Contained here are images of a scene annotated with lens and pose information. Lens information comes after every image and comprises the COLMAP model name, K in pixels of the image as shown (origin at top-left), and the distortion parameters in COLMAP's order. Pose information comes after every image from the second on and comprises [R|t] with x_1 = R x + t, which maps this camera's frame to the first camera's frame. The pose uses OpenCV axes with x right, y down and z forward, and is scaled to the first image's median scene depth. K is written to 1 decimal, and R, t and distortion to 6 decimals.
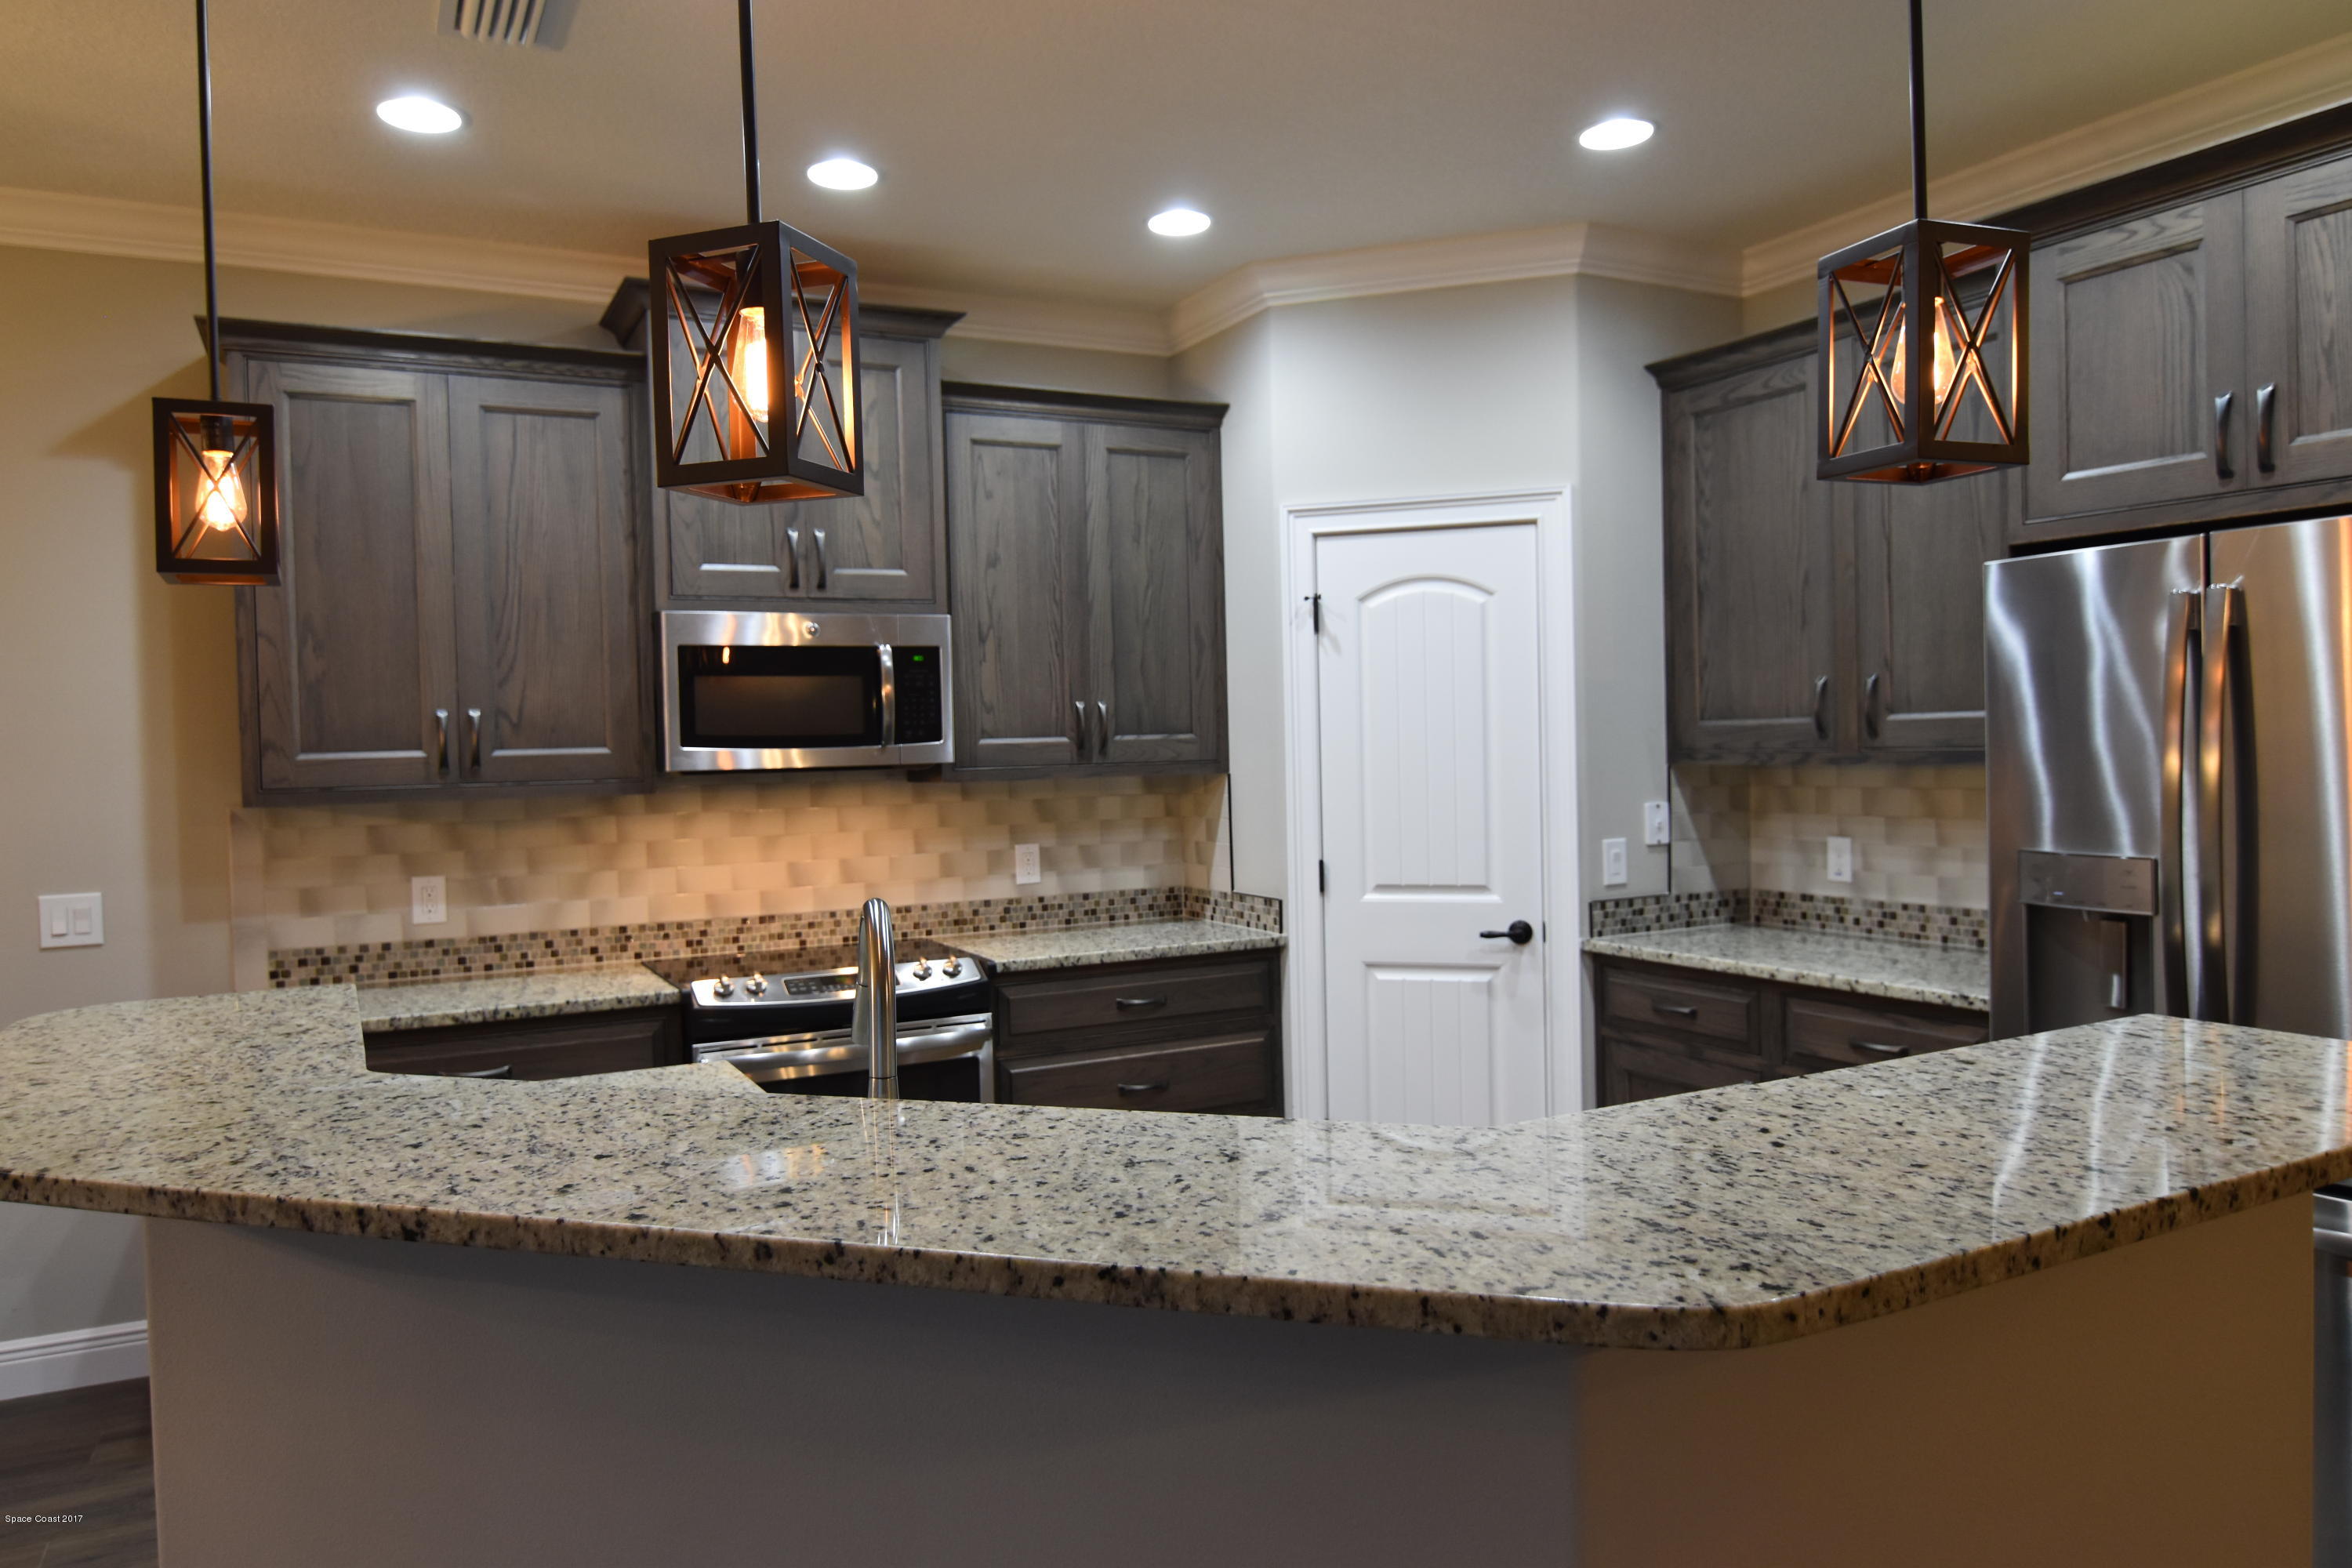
lens RADIAL K [[1602.5, 0, 1176.0], [0, 1602.5, 784.0], [0, 0, 1]] dist [-0.001904, -0.023265]
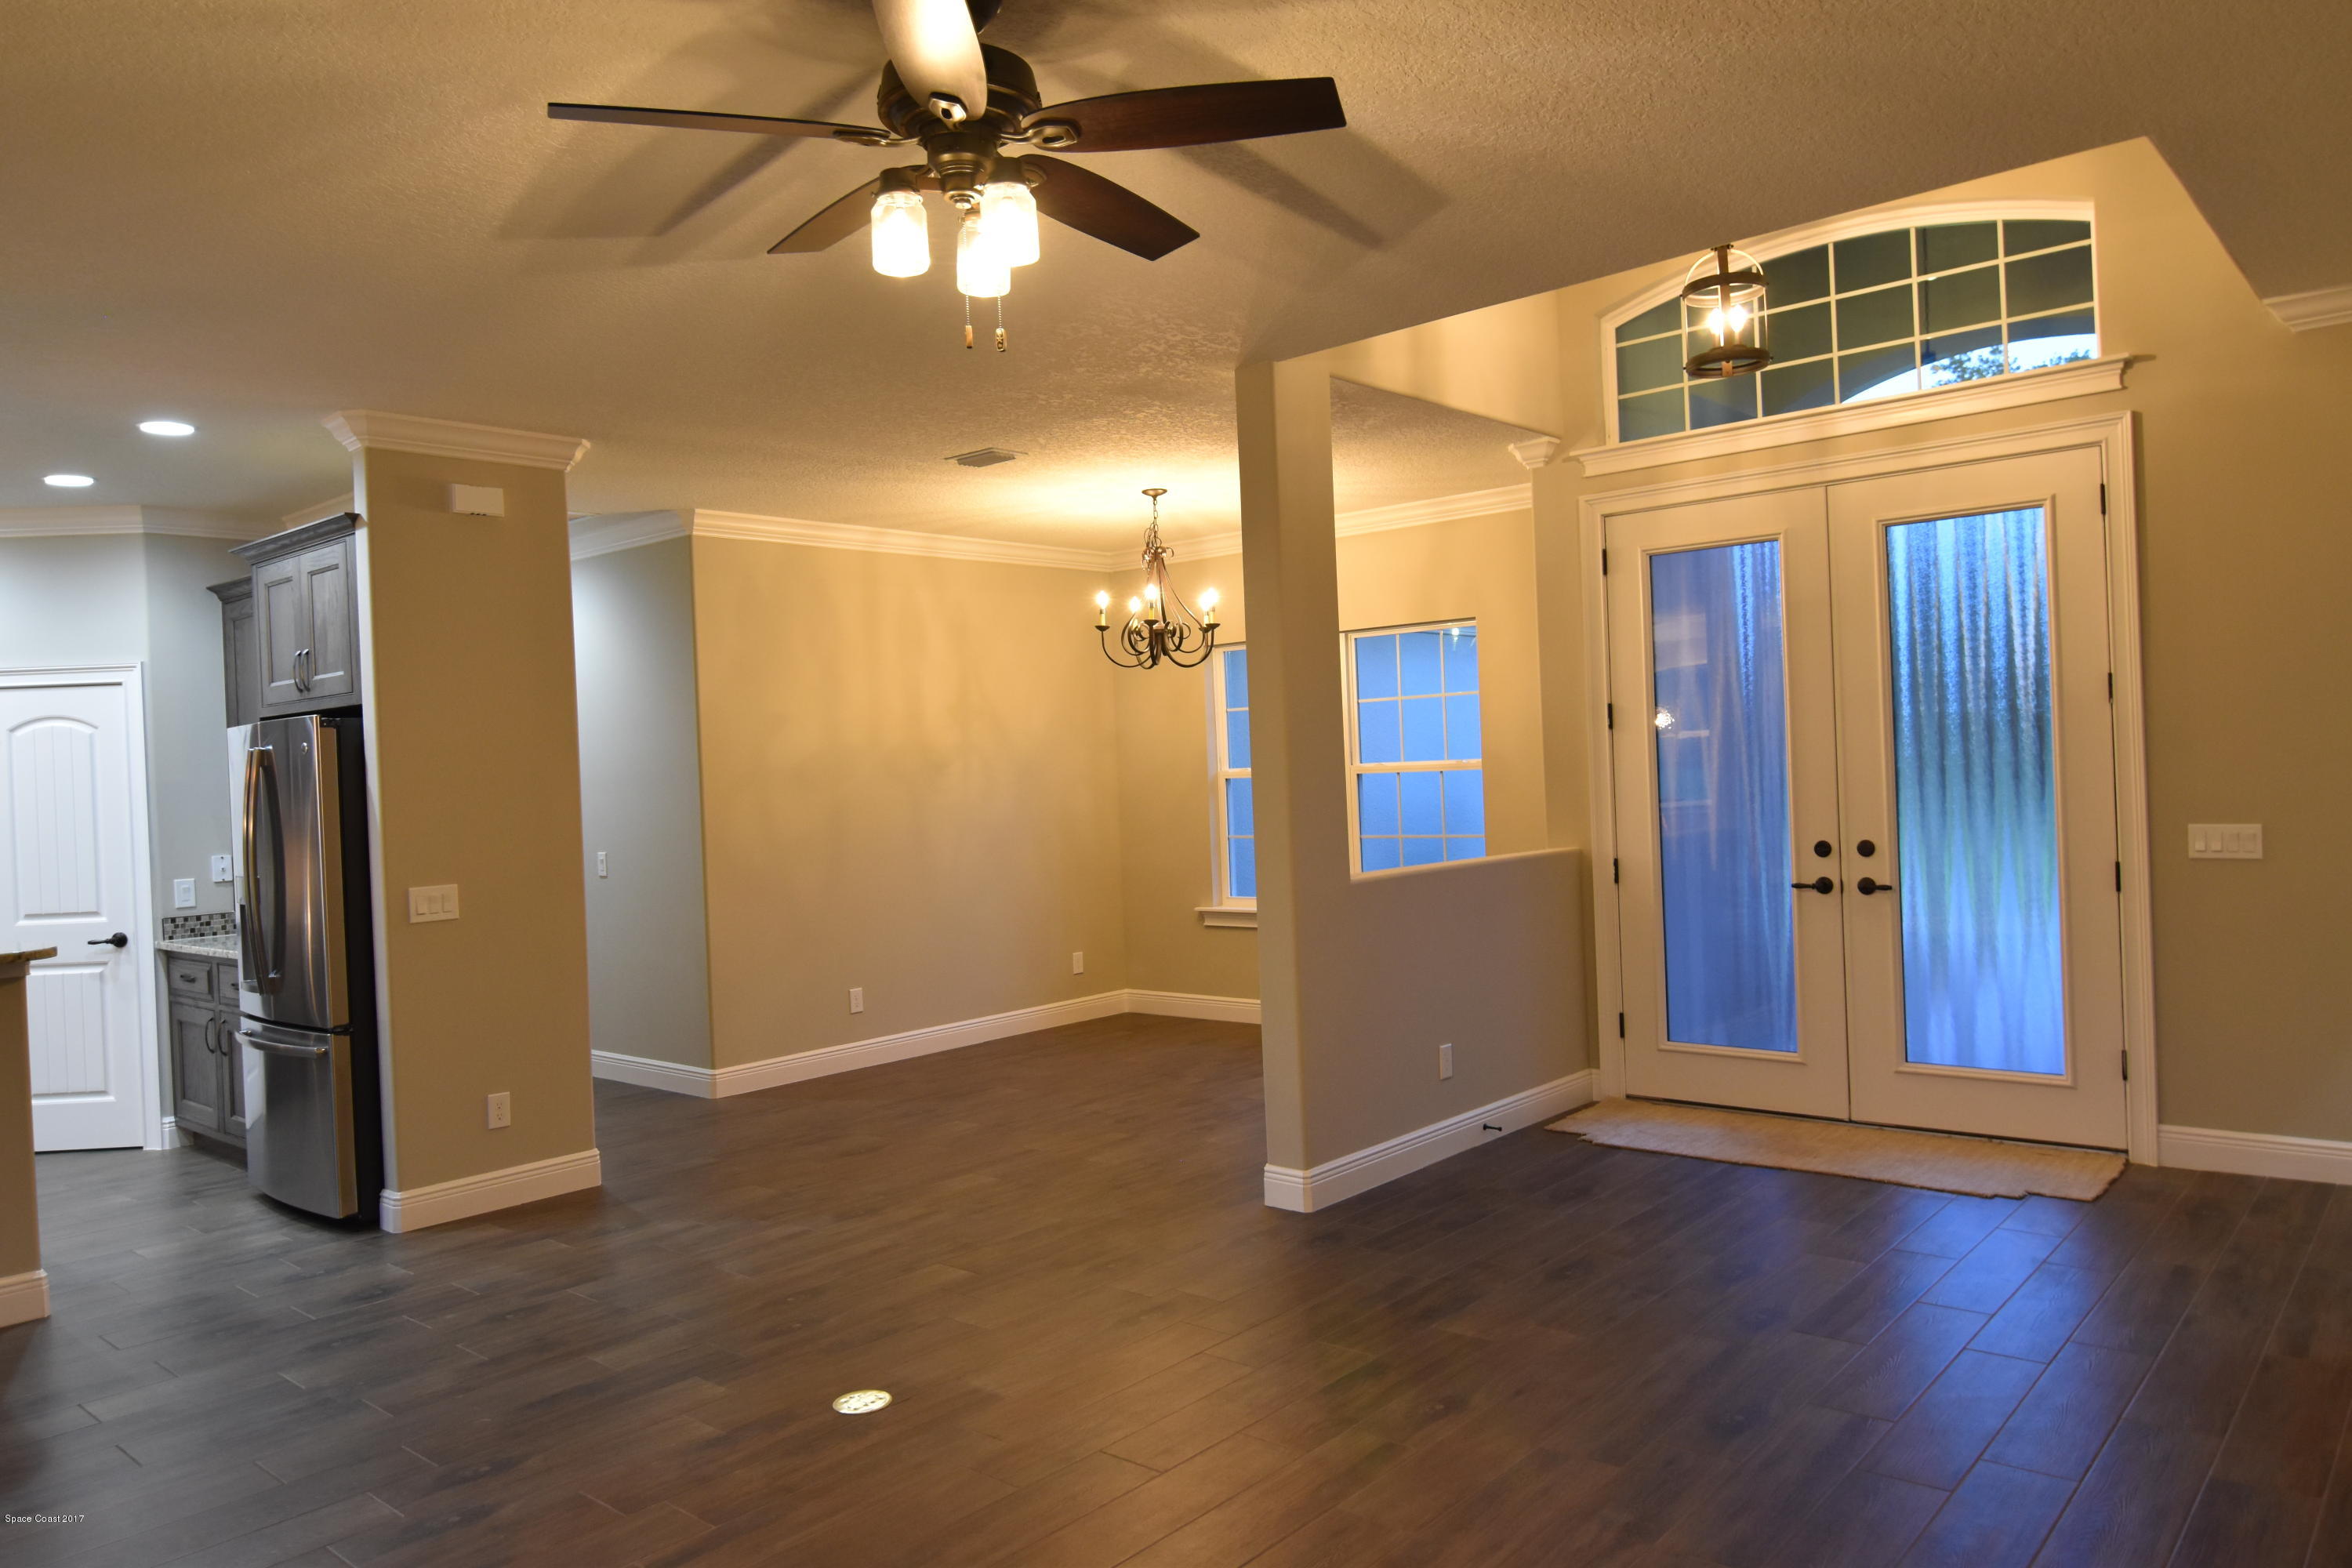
lens RADIAL K [[1577.9, 0, 1176.0], [0, 1577.9, 784.0], [0, 0, 1]] dist [0.002335, -0.019876]
pose [[0.926377, -0.015555, 0.376276, 0.616784], [0.027668, 0.999258, -0.026808, 0.008869], [-0.375579, 0.035245, 0.926120, -0.869293]]
